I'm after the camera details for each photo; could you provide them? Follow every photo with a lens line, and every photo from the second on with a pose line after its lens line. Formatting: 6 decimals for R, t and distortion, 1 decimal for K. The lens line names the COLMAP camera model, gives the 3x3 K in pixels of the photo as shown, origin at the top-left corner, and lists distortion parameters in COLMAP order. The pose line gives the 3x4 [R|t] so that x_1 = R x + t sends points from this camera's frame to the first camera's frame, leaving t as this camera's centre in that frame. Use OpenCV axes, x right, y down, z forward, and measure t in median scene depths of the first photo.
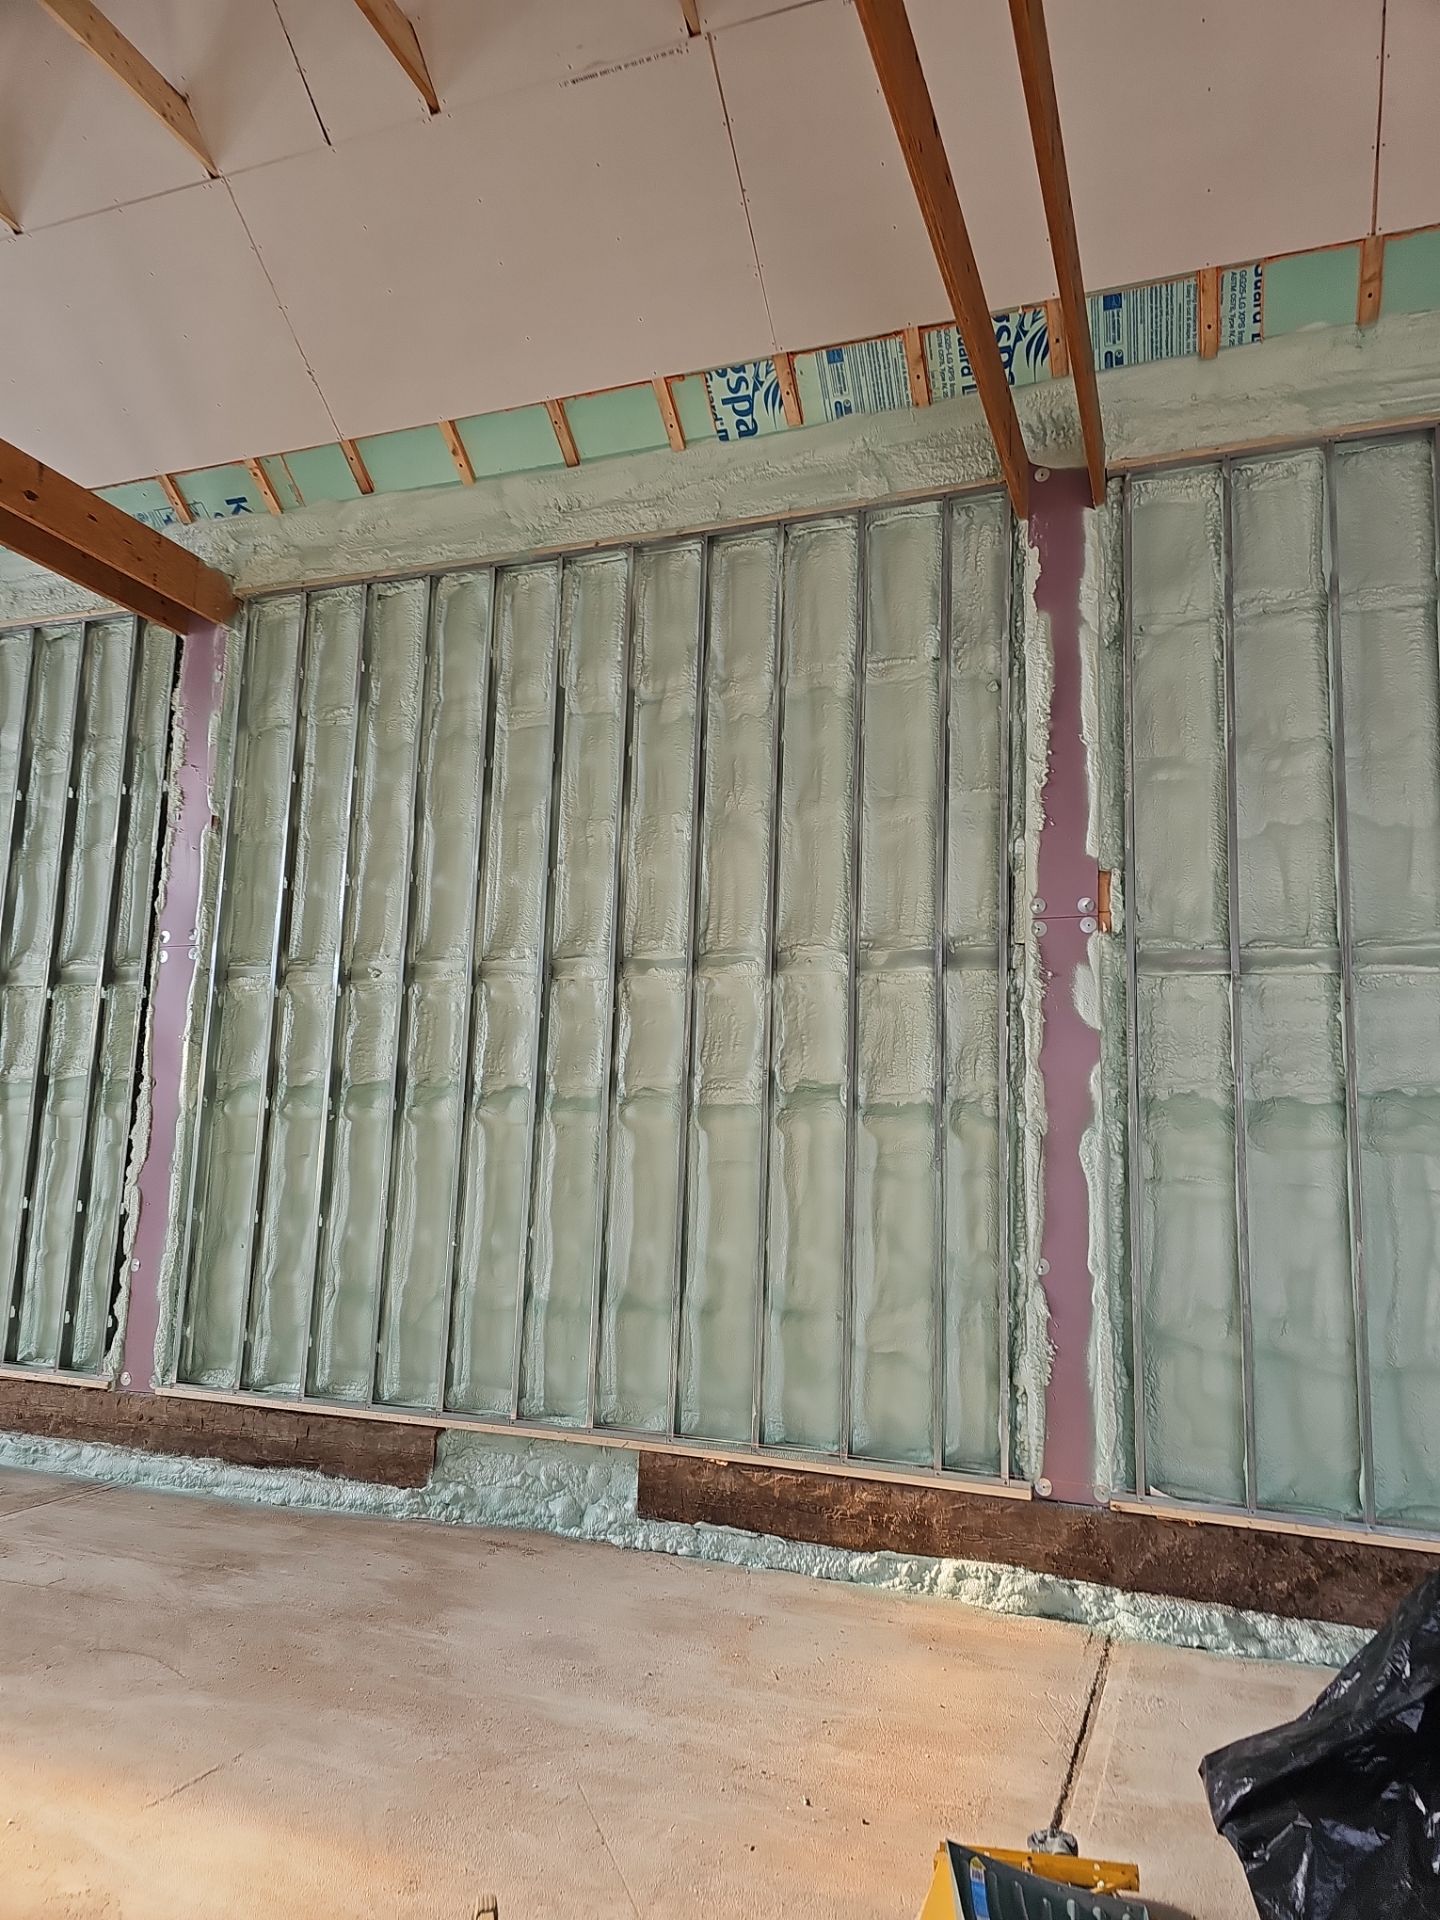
lens RADIAL K [[1247.4, 0, 718.7], [0, 1247.4, 979.0], [0, 0, 1]] dist [0.068095, -0.041013]
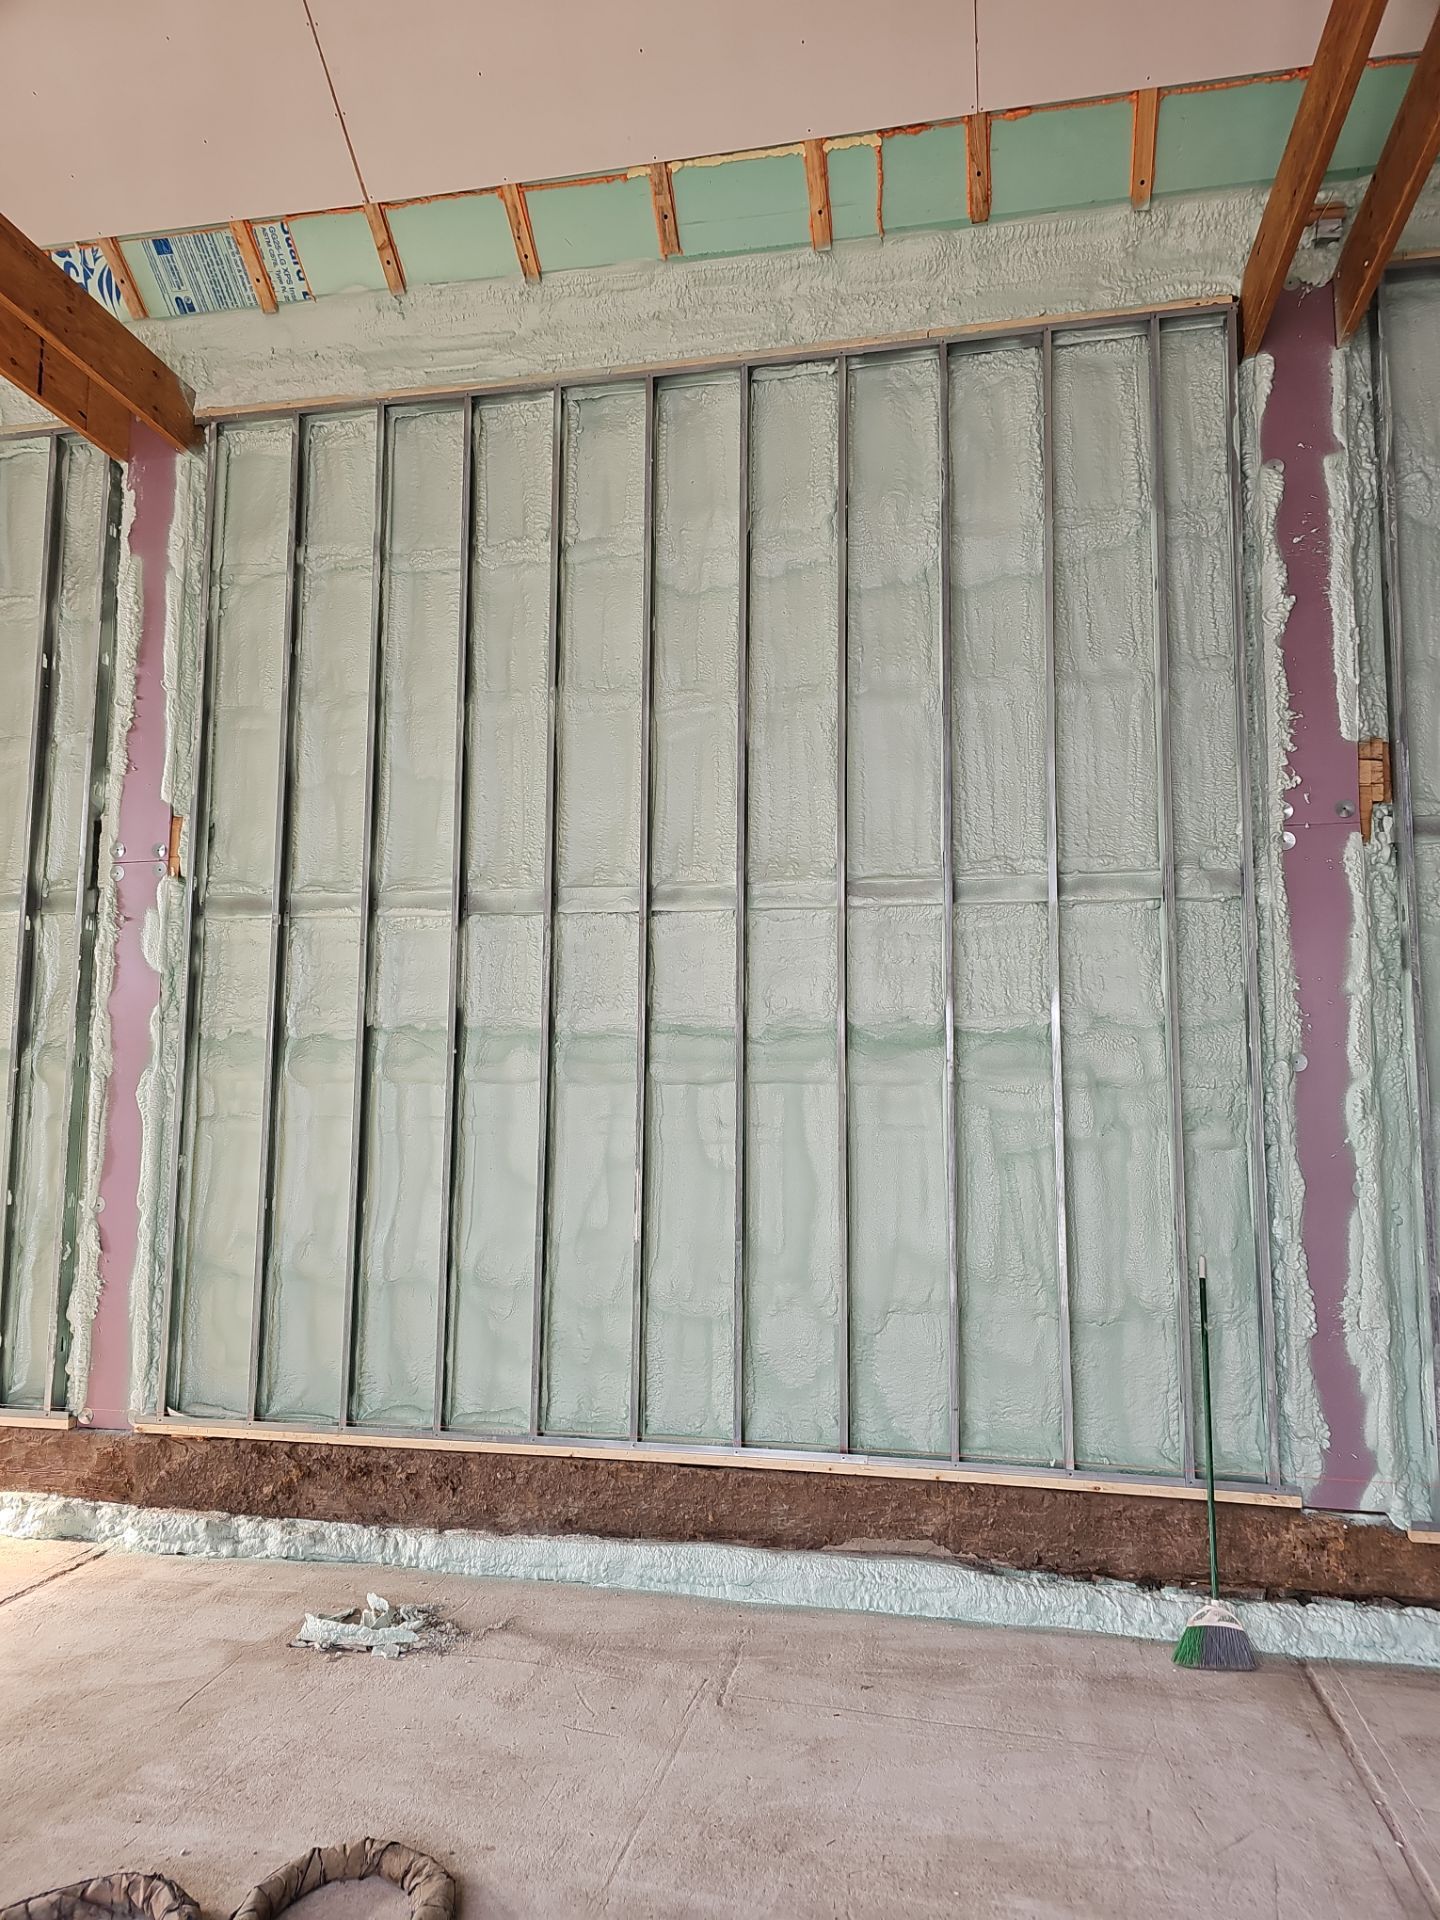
lens RADIAL K [[1247.4, 0, 718.7], [0, 1247.4, 979.0], [0, 0, 1]] dist [0.068095, -0.041013]
pose [[0.991011, -0.009194, 0.133466, 0.636242], [0.004136, 0.999264, 0.038130, 0.008829], [-0.133719, -0.037236, 0.990320, -0.082306]]
